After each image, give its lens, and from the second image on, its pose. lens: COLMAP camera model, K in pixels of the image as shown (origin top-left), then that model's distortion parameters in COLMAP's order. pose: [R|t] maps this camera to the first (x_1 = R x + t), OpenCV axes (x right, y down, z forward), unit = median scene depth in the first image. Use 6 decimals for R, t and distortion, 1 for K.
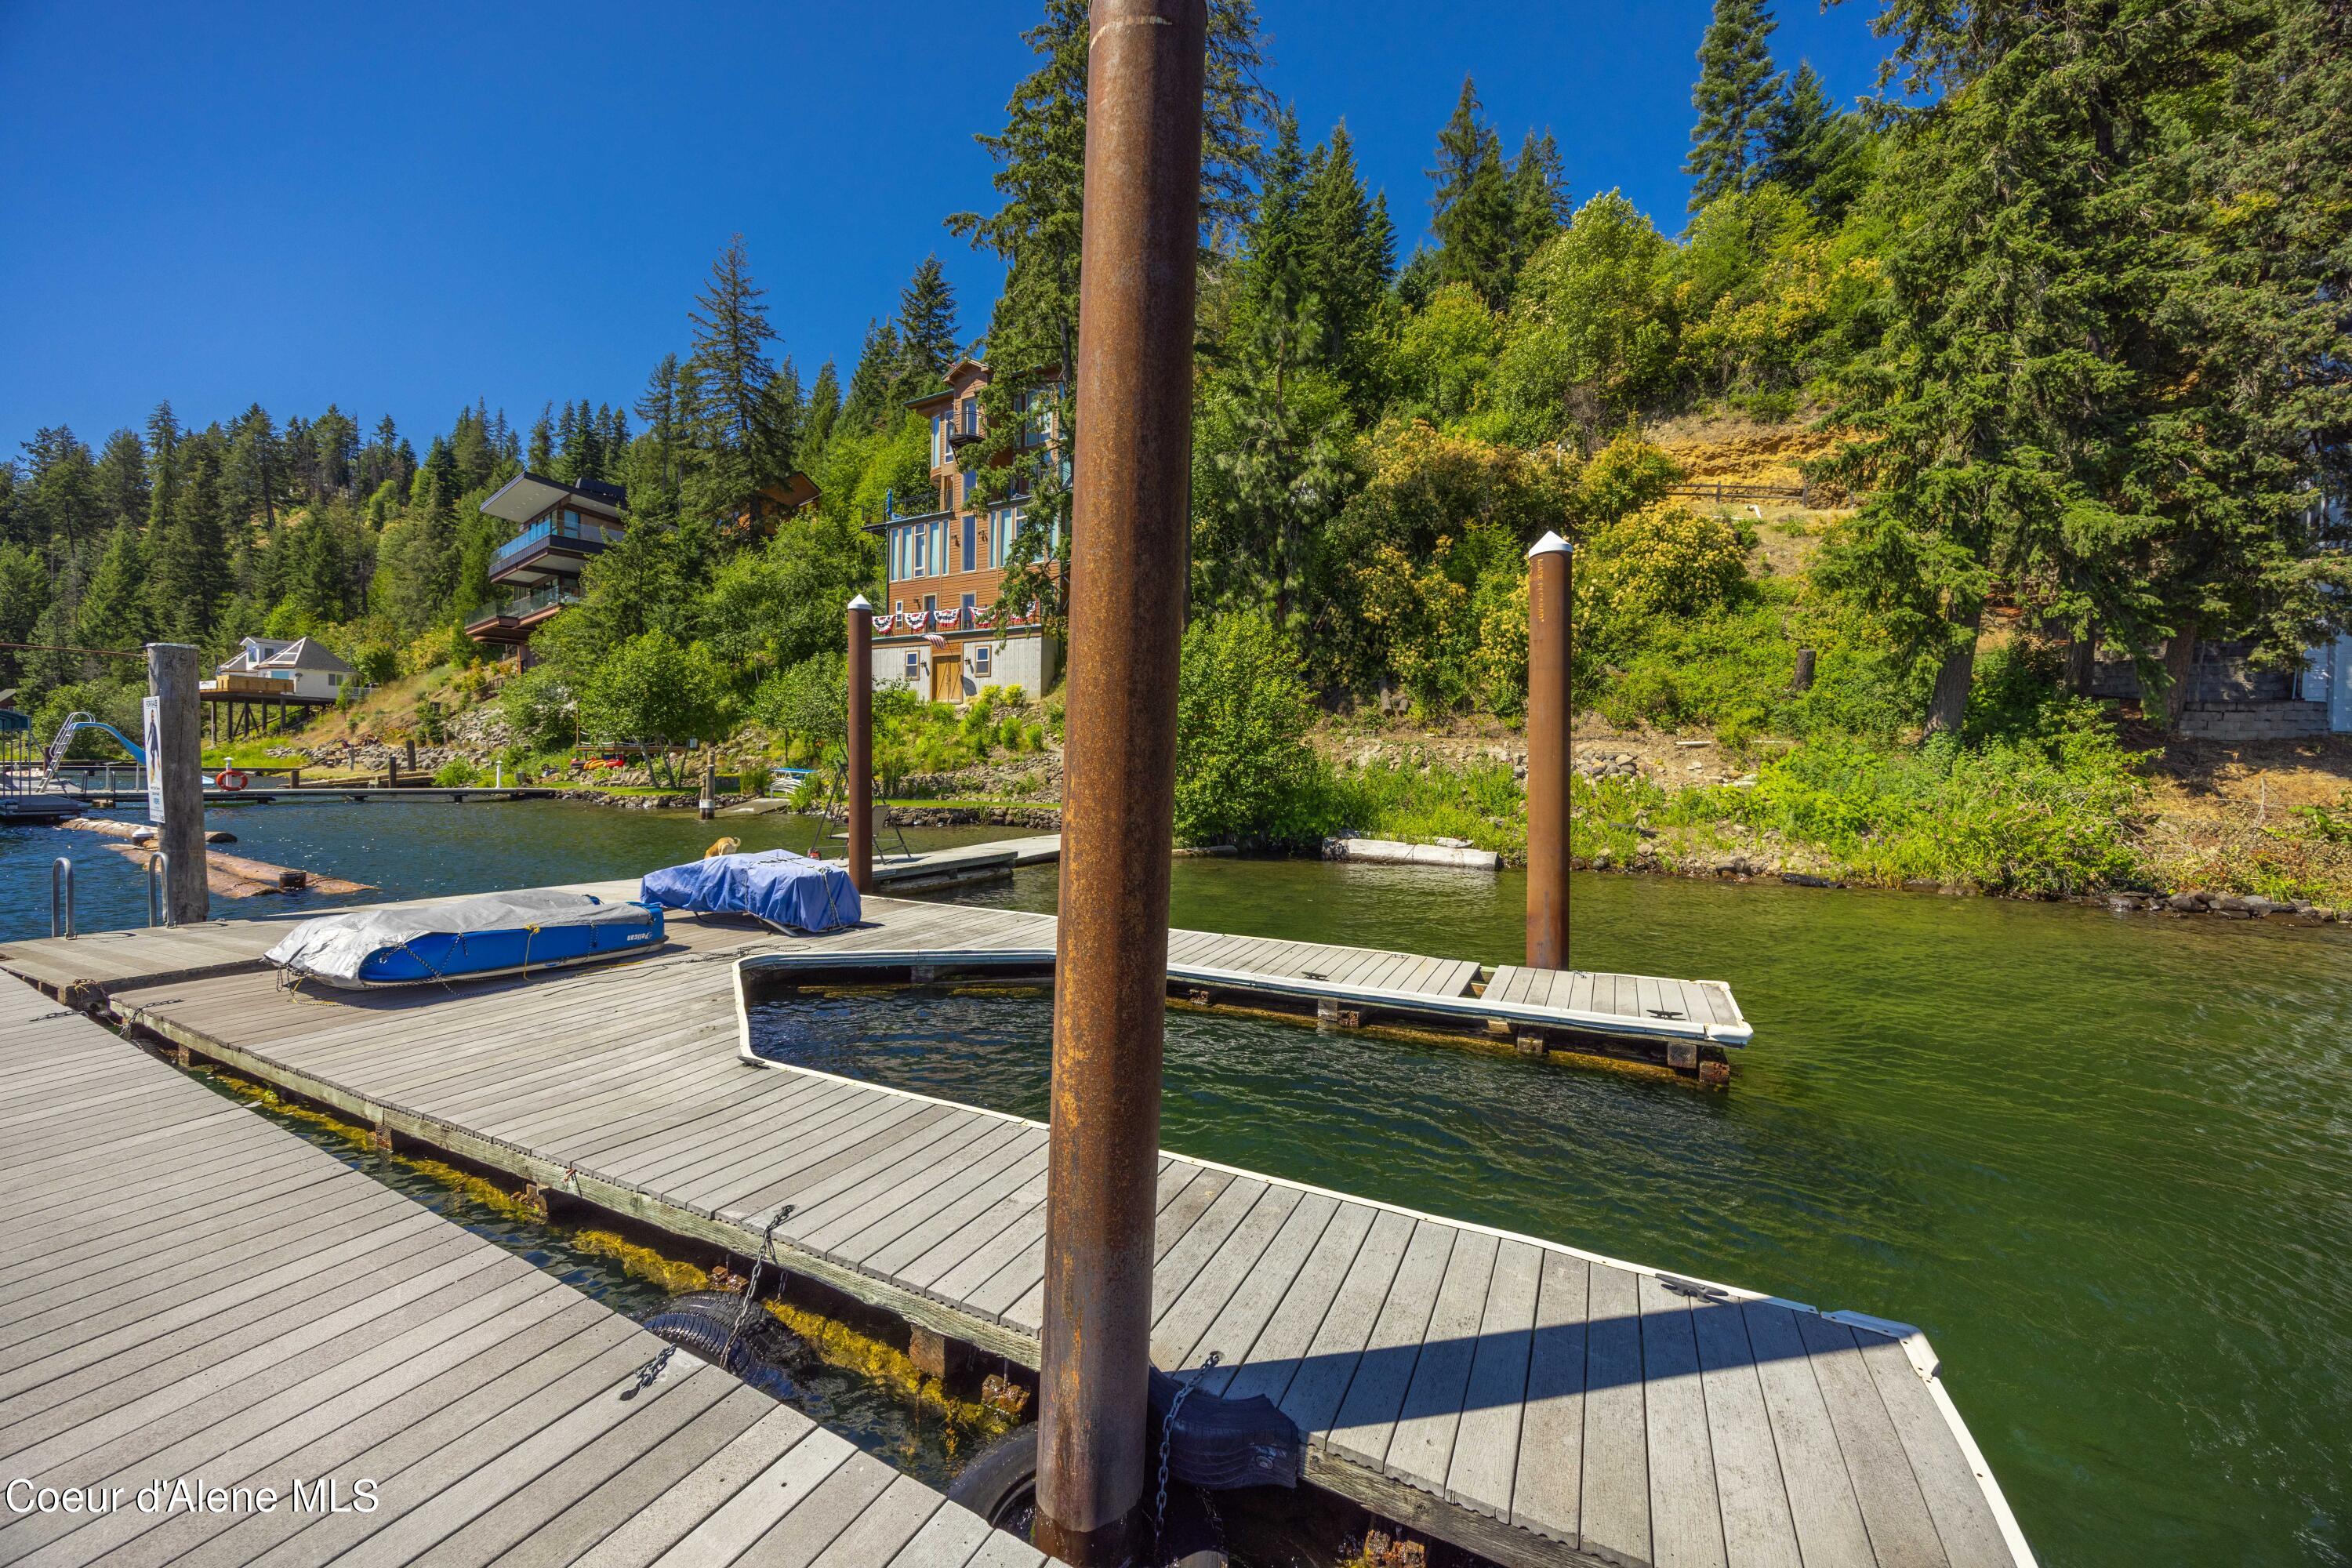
lens RADIAL K [[897.2, 0, 1148.6], [0, 897.2, 794.3], [0, 0, 1]] dist [-0.006672, -0.000336]
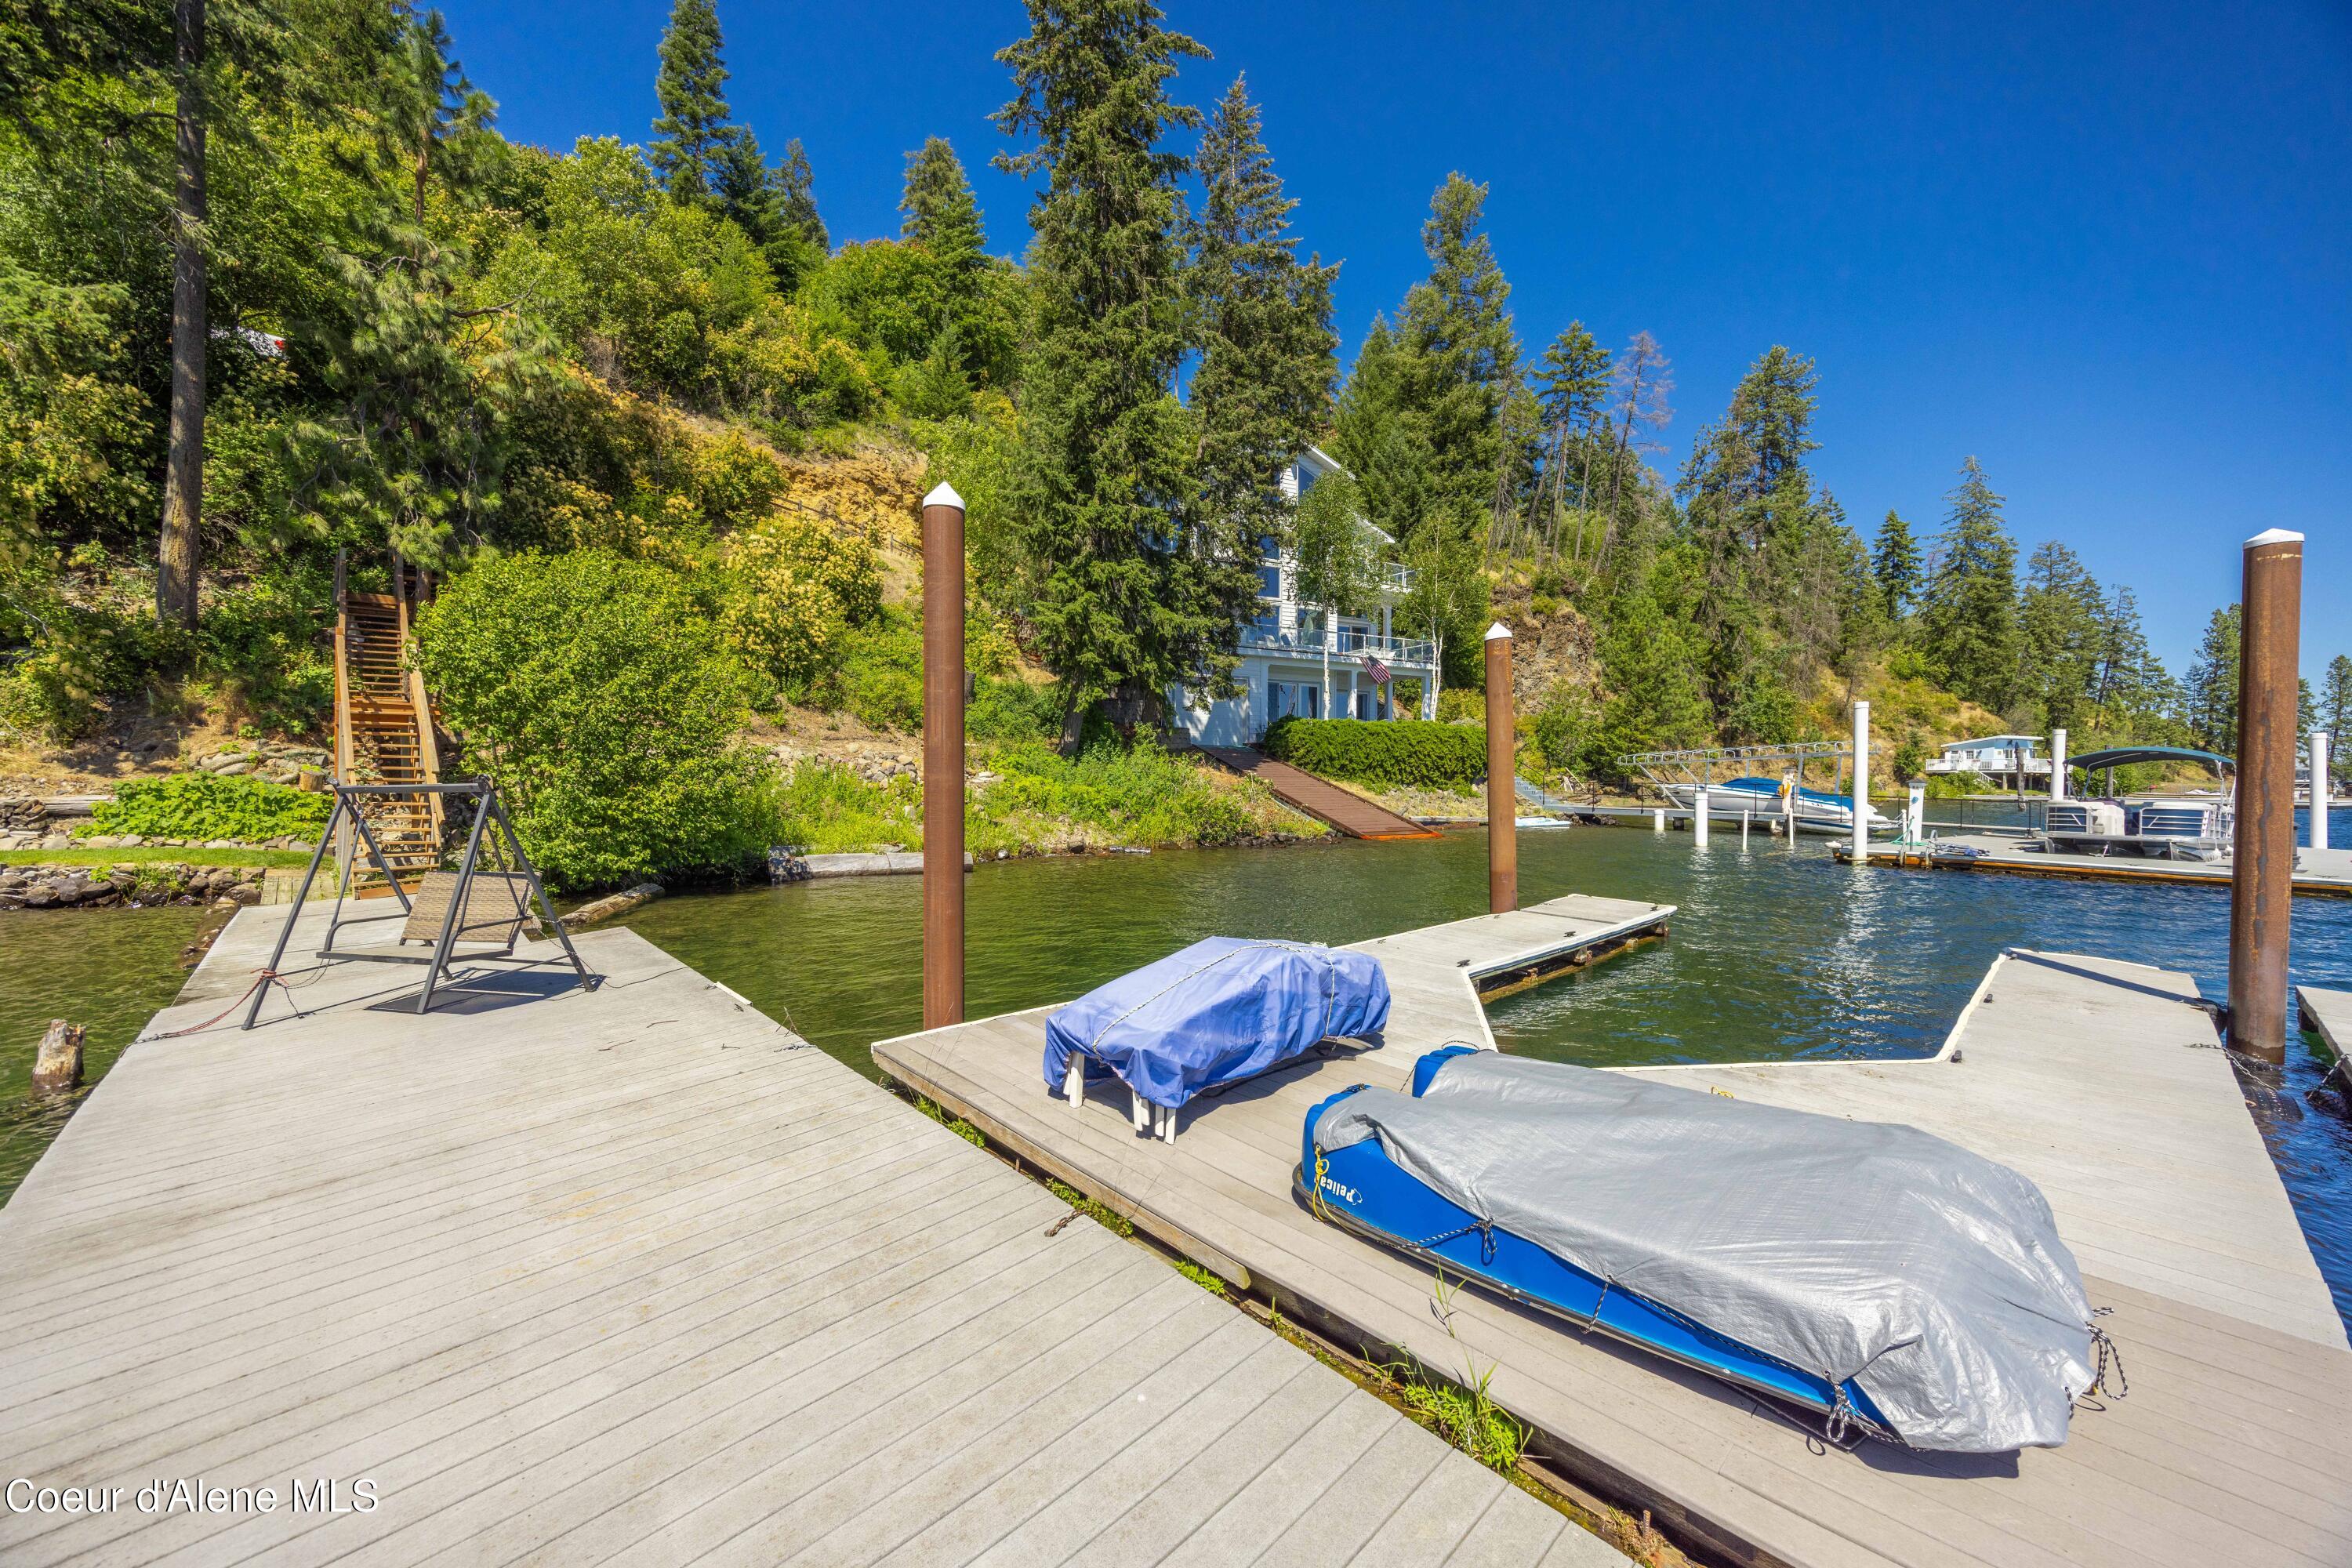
lens RADIAL K [[897.2, 0, 1190.0], [0, 897.2, 778.3], [0, 0, 1]] dist [-0.006672, -0.000336]
pose [[0.320041, -0.017147, 0.947249, -0.298195], [0.025066, 0.999639, 0.009627, -0.013910], [-0.947072, 0.020663, 0.320355, 0.252729]]
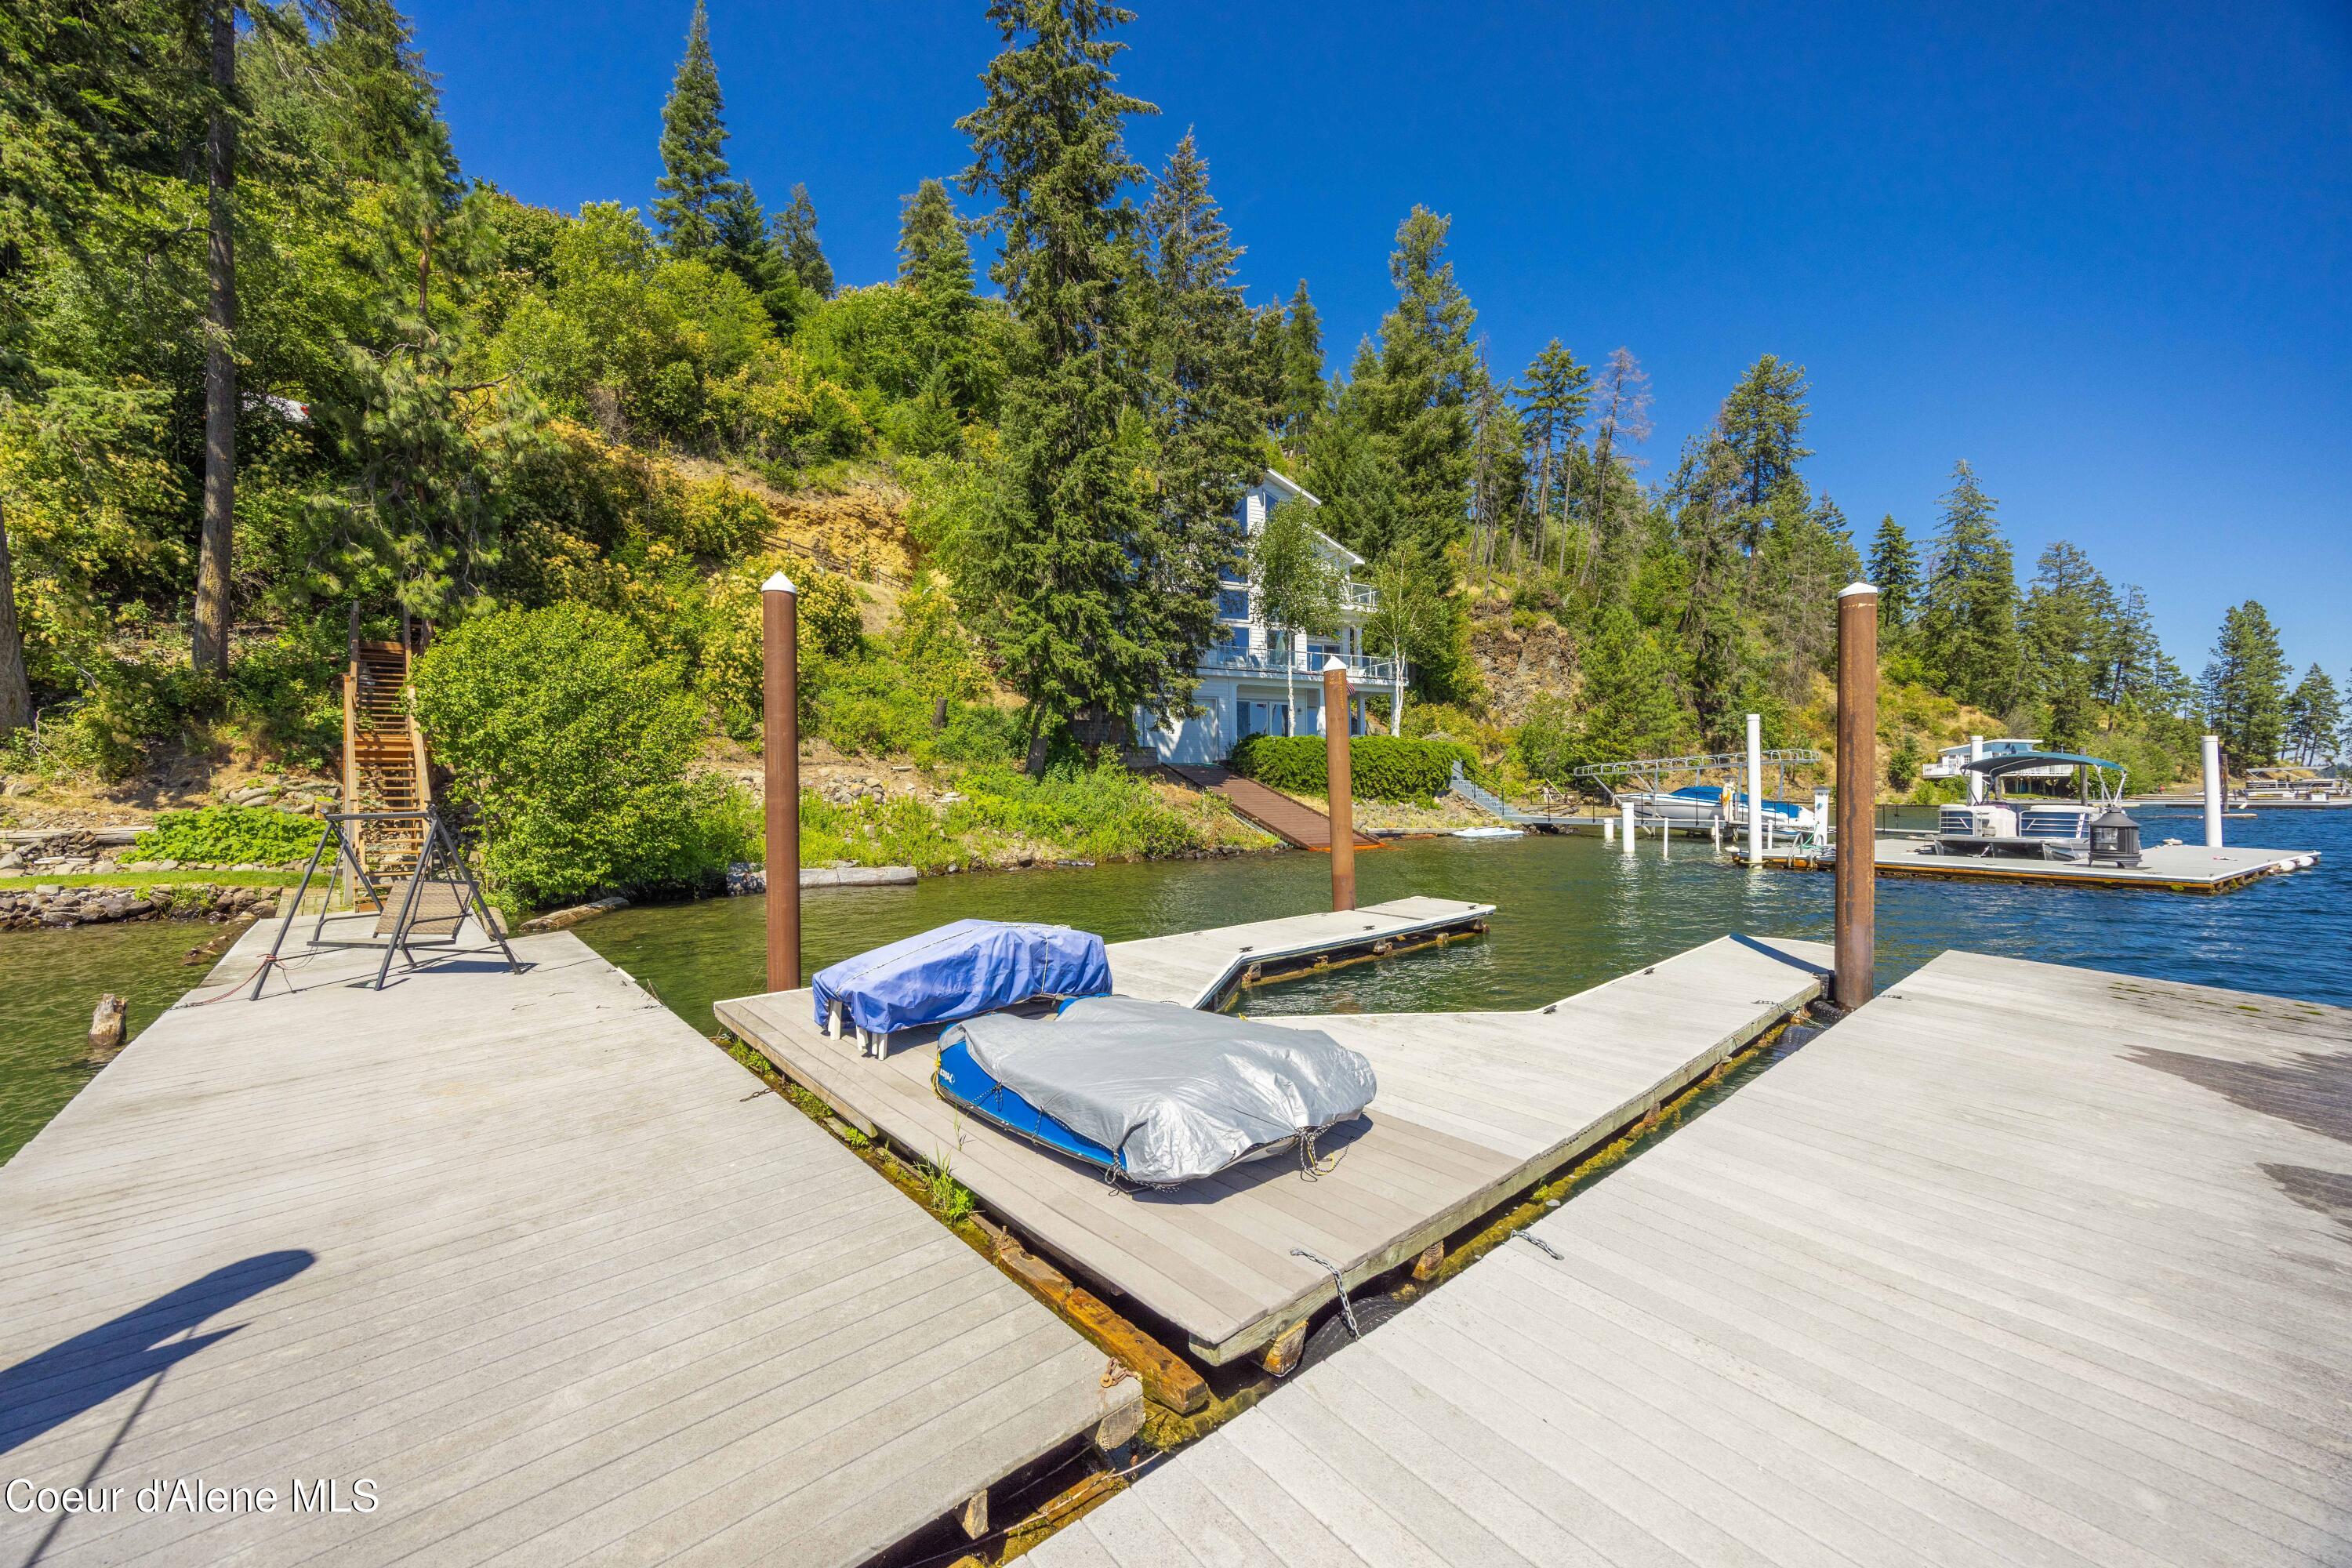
lens RADIAL K [[897.2, 0, 1184.4], [0, 897.2, 780.0], [0, 0, 1]] dist [-0.006672, -0.000336]
pose [[0.341793, -0.007225, 0.939748, -0.328381], [0.040812, 0.999141, -0.007162, -0.013154], [-0.938889, 0.040801, 0.341794, 0.171861]]
